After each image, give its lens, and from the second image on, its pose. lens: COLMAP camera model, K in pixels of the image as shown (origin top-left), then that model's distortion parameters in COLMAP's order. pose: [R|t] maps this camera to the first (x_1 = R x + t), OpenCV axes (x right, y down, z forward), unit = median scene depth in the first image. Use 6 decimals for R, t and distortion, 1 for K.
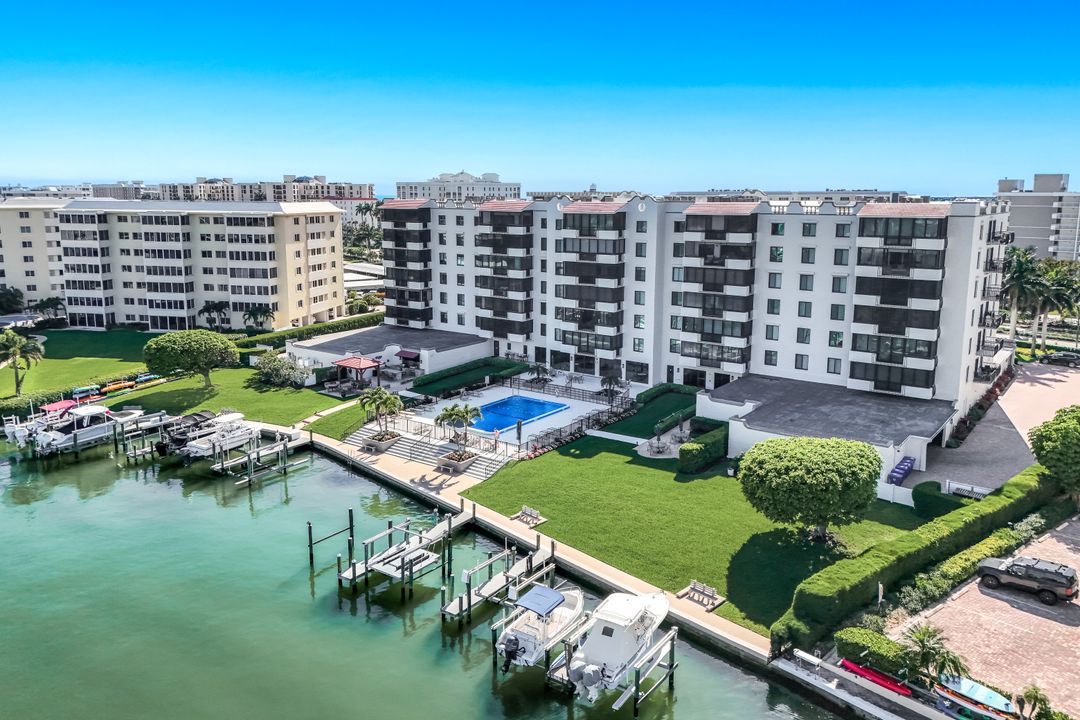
lens RADIAL K [[804.4, 0, 538.4], [0, 804.4, 335.2], [0, 0, 1]] dist [0.090767, -0.124656]
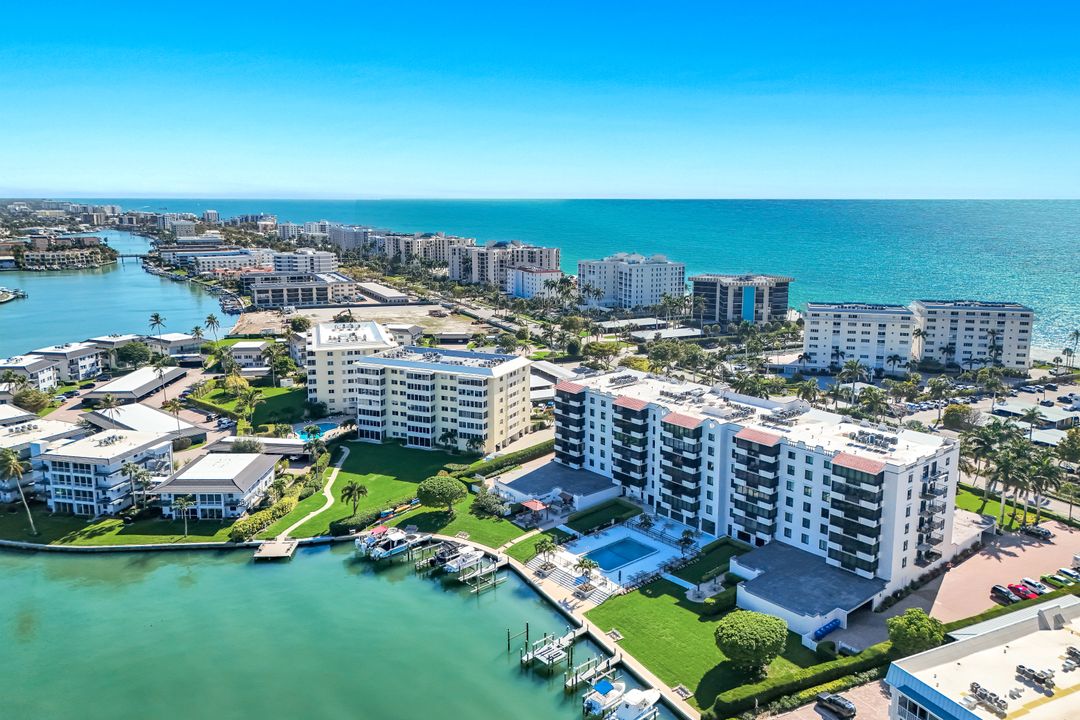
lens RADIAL K [[804.4, 0, 538.4], [0, 804.4, 335.2], [0, 0, 1]] dist [0.090767, -0.124656]
pose [[0.973796, 0.036857, -0.224415, 0.147523], [-0.038295, 0.999264, -0.002057, -0.323641], [0.224175, 0.010597, 0.974491, -0.643590]]
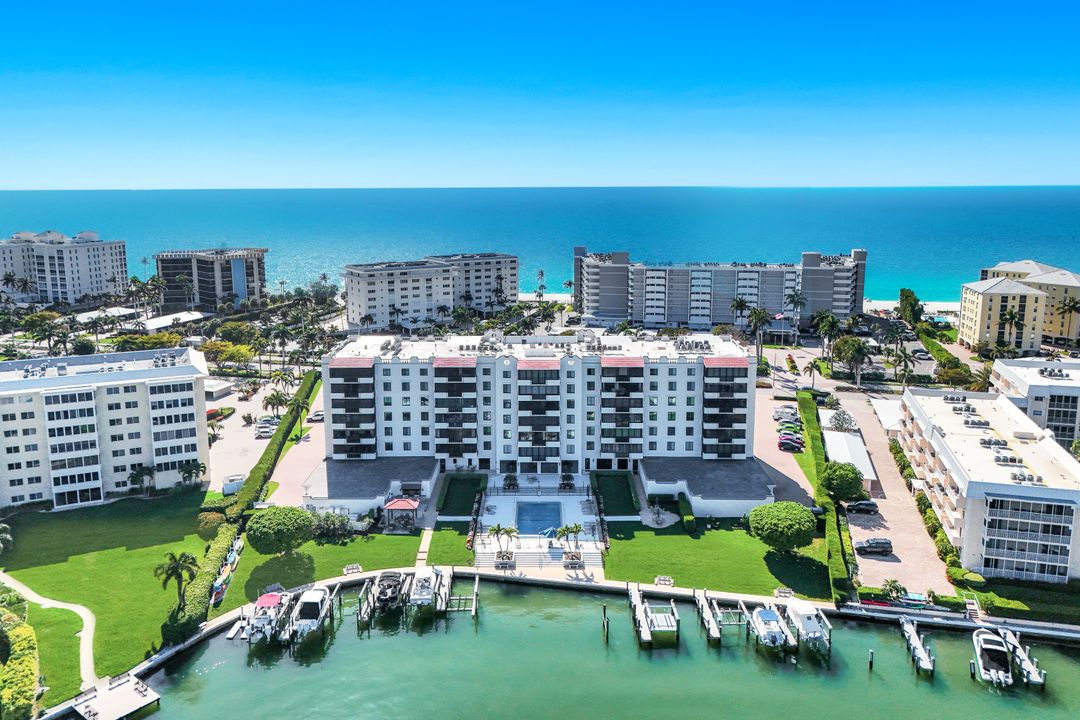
lens RADIAL K [[804.4, 0, 538.4], [0, 804.4, 335.2], [0, 0, 1]] dist [0.090767, -0.124656]
pose [[0.809940, -0.111733, 0.575771, -0.811927], [0.106677, 0.993376, 0.042710, -0.285811], [-0.576729, 0.026829, 0.816495, -0.229339]]
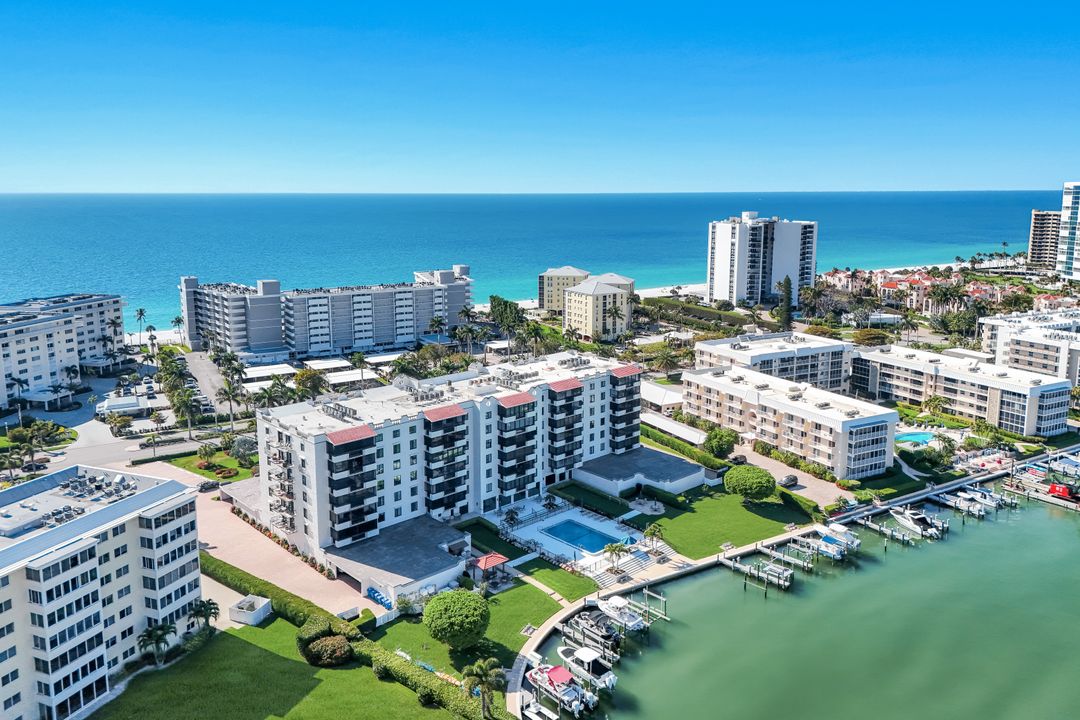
lens RADIAL K [[804.4, 0, 538.4], [0, 804.4, 335.2], [0, 0, 1]] dist [0.090767, -0.124656]
pose [[0.190795, -0.176890, 0.965560, -1.479207], [0.174408, 0.974089, 0.143989, -0.520610], [-0.966012, 0.140929, 0.216703, 0.614403]]
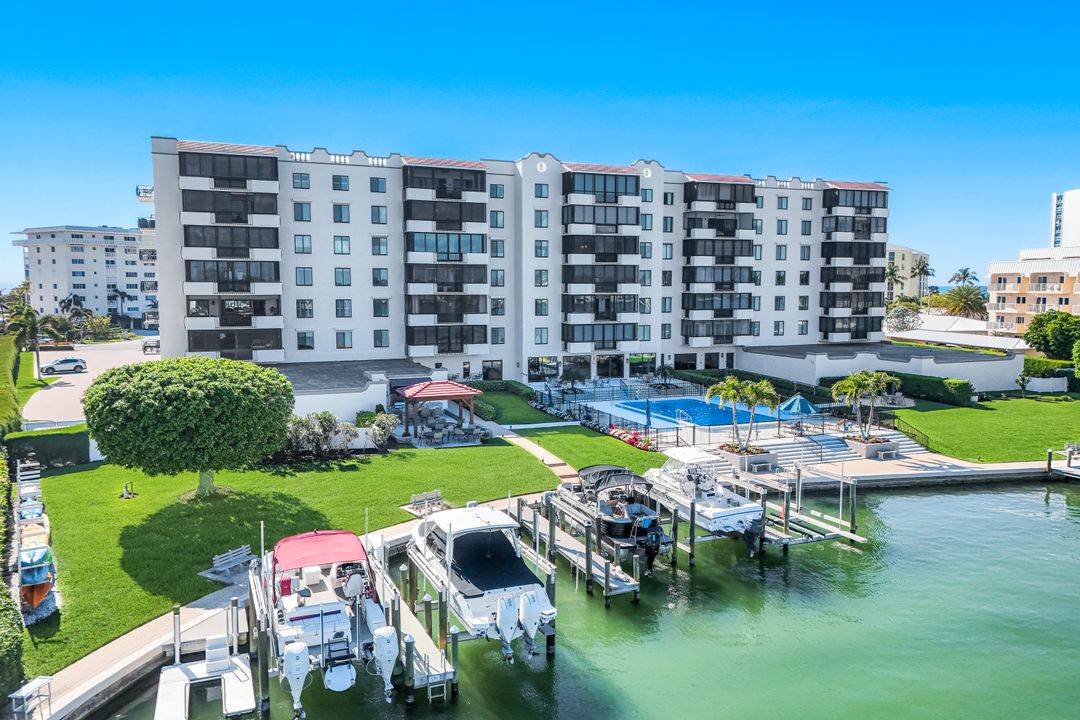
lens RADIAL K [[818.5, 0, 533.4], [0, 818.5, 360.1], [0, 0, 1]] dist [0.072580, -0.097703]
pose [[0.520189, -0.081864, 0.850119, -0.713170], [0.149954, 0.988687, 0.003451, 0.020725], [-0.840784, 0.125684, 0.526580, 0.664407]]
